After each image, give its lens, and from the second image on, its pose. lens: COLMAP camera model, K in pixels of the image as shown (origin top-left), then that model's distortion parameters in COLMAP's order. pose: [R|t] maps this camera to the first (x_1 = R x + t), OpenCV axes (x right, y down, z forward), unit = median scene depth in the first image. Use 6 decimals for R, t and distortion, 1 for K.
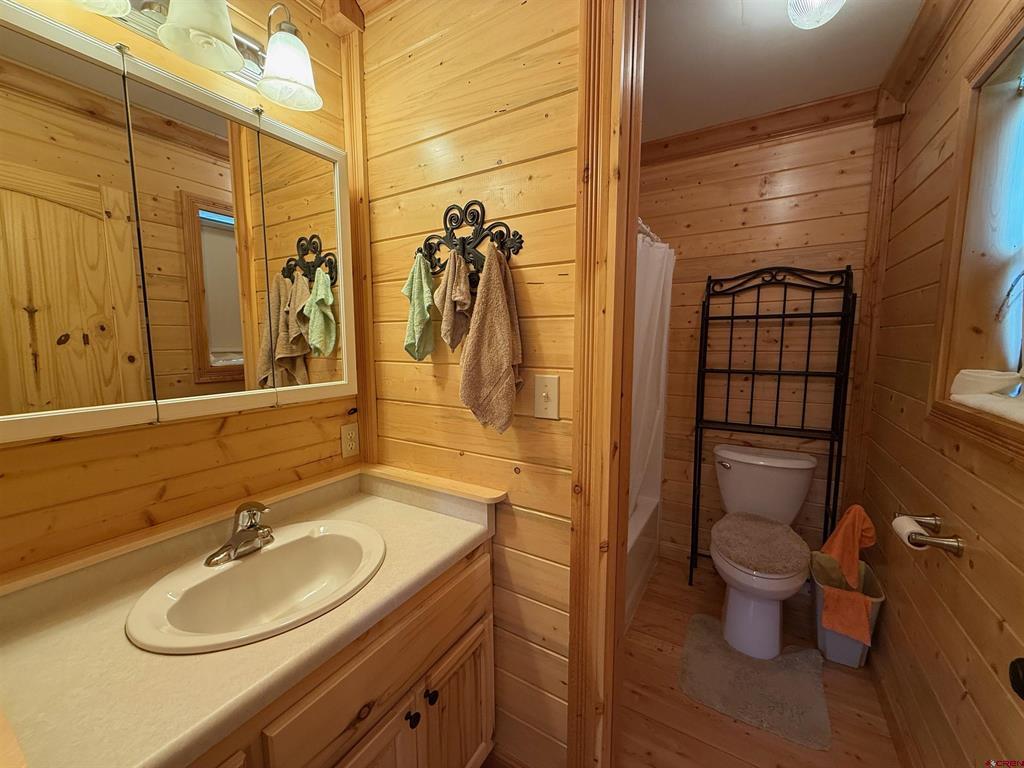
lens RADIAL K [[407.8, 0, 512.0], [0, 407.8, 384.0], [0, 0, 1]] dist [0.002350, -0.000244]
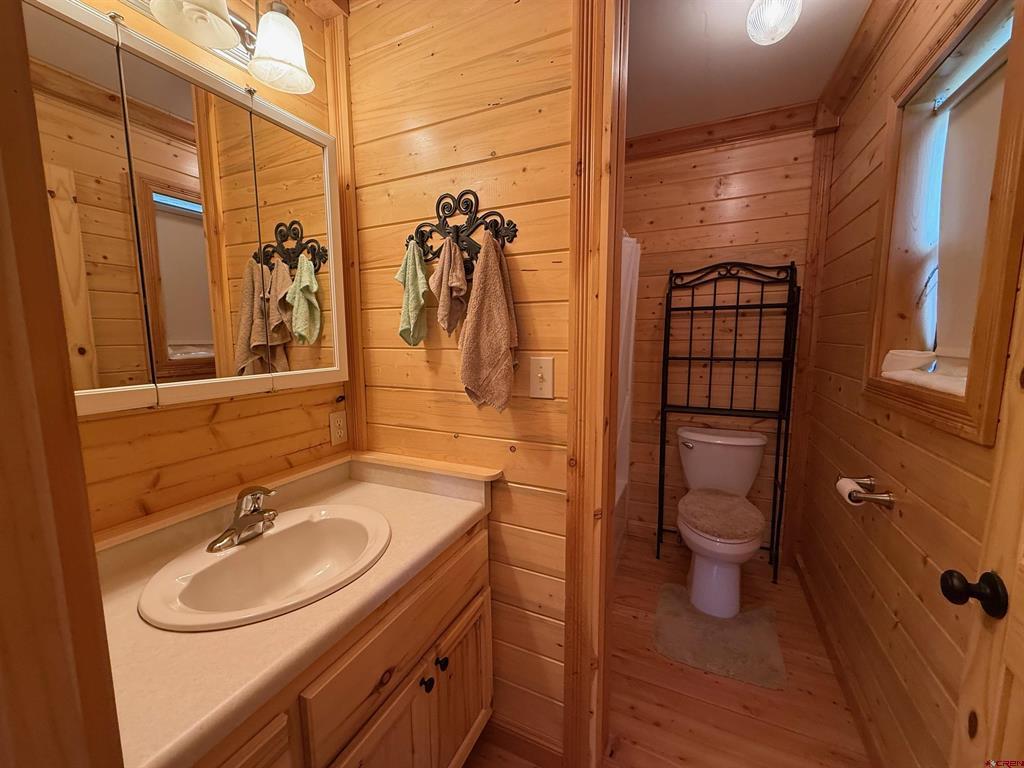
lens RADIAL K [[407.8, 0, 512.0], [0, 407.8, 384.0], [0, 0, 1]] dist [0.002350, -0.000244]
pose [[0.994420, -0.017116, 0.104093, -0.090909], [0.016136, 0.999817, 0.010255, 0.031815], [-0.104250, -0.008518, 0.994515, -0.042989]]
